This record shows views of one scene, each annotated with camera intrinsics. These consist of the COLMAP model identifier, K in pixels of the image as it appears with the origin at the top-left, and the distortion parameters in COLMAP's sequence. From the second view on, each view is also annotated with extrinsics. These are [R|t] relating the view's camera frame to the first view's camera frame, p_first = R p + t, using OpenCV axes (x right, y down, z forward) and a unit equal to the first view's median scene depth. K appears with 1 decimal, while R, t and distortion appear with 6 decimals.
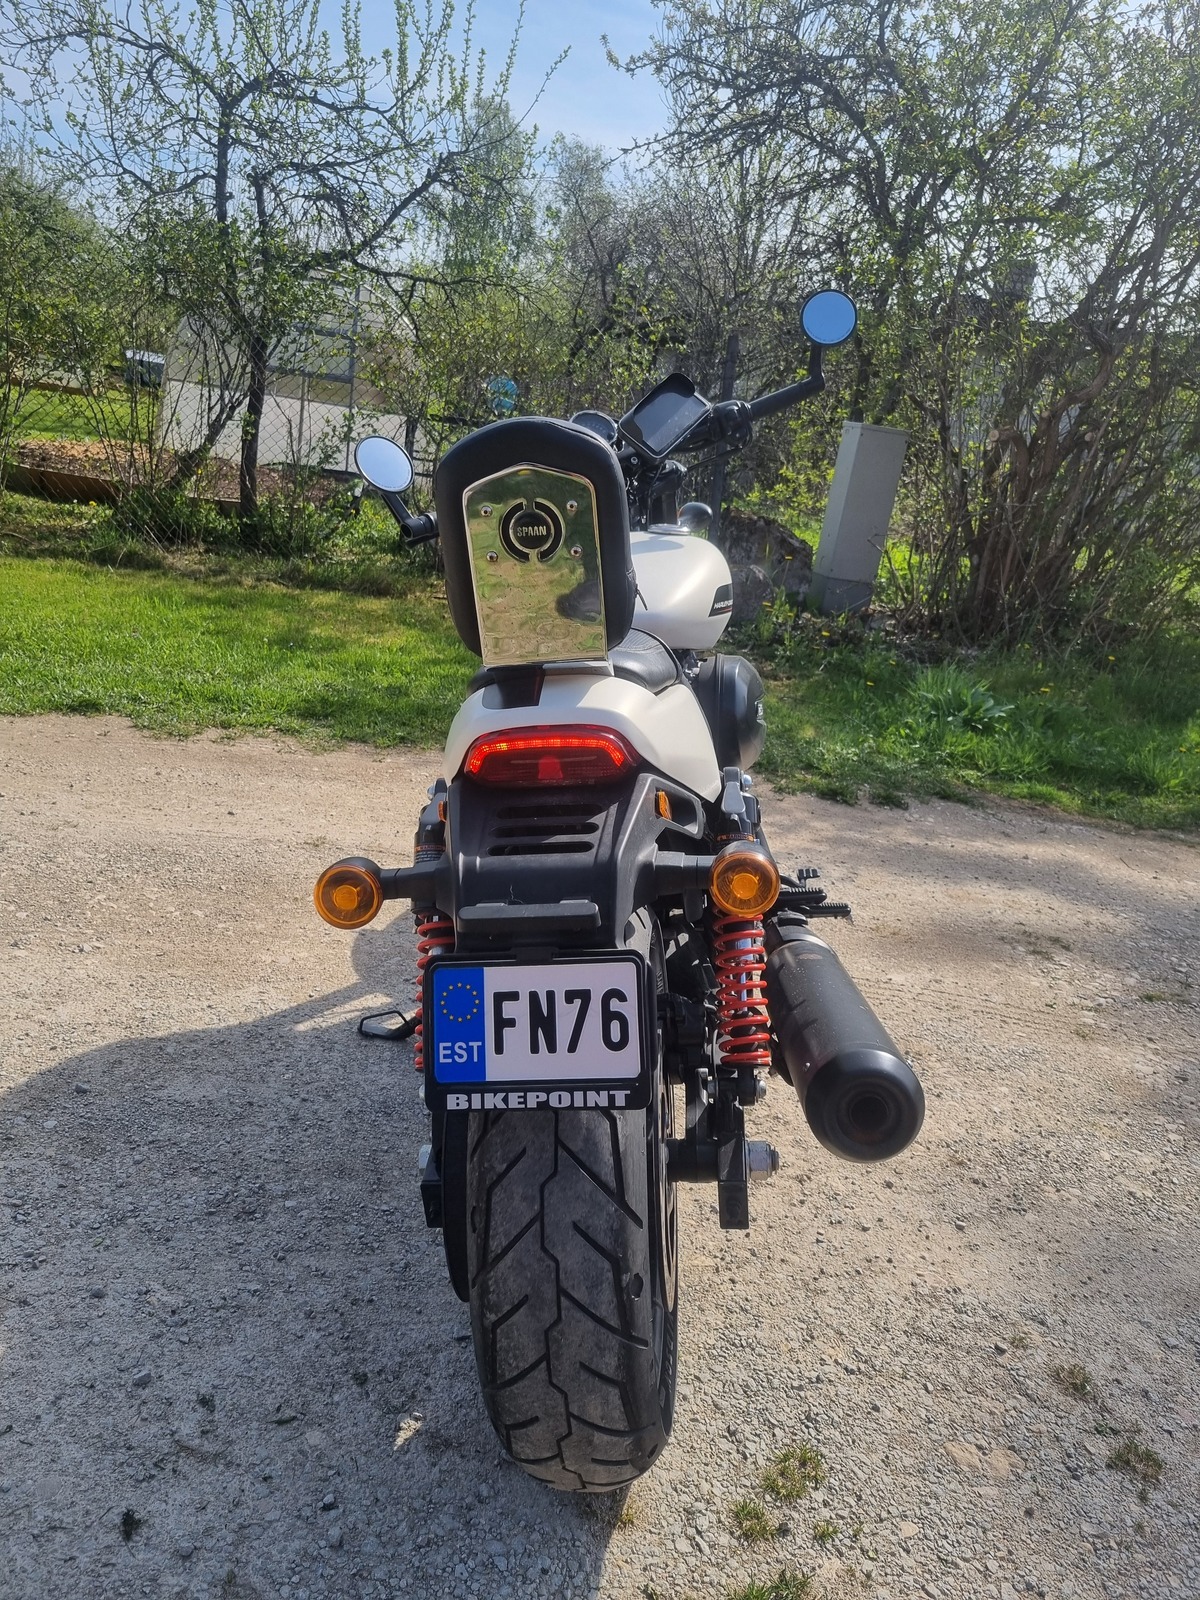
lens RADIAL K [[1197.0, 0, 602.9], [0, 1197.0, 799.3], [0, 0, 1]] dist [0.028292, -0.018230]
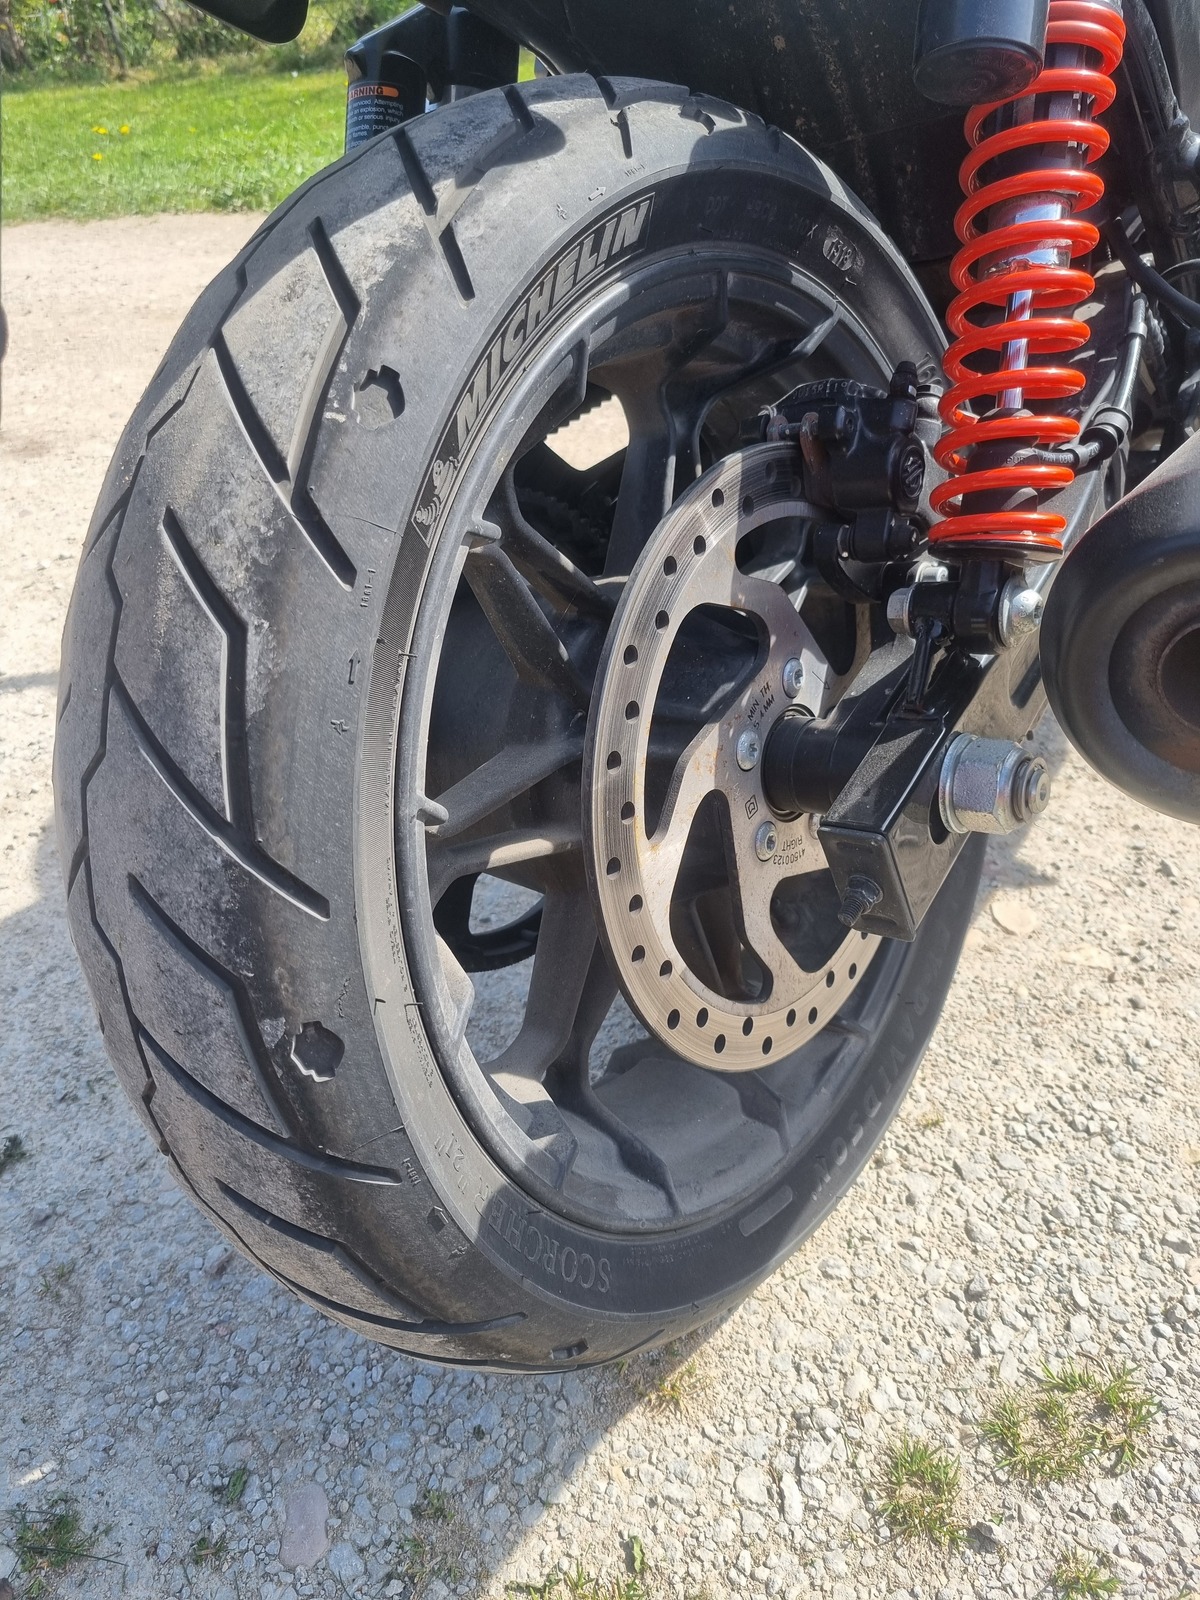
lens RADIAL K [[1197.0, 0, 596.9], [0, 1197.0, 794.7], [0, 0, 1]] dist [0.028292, -0.018230]
pose [[0.821537, 0.119772, -0.557433, 0.248729], [0.074219, 0.946902, 0.312838, 0.171424], [0.565304, -0.298380, 0.769026, 0.628555]]
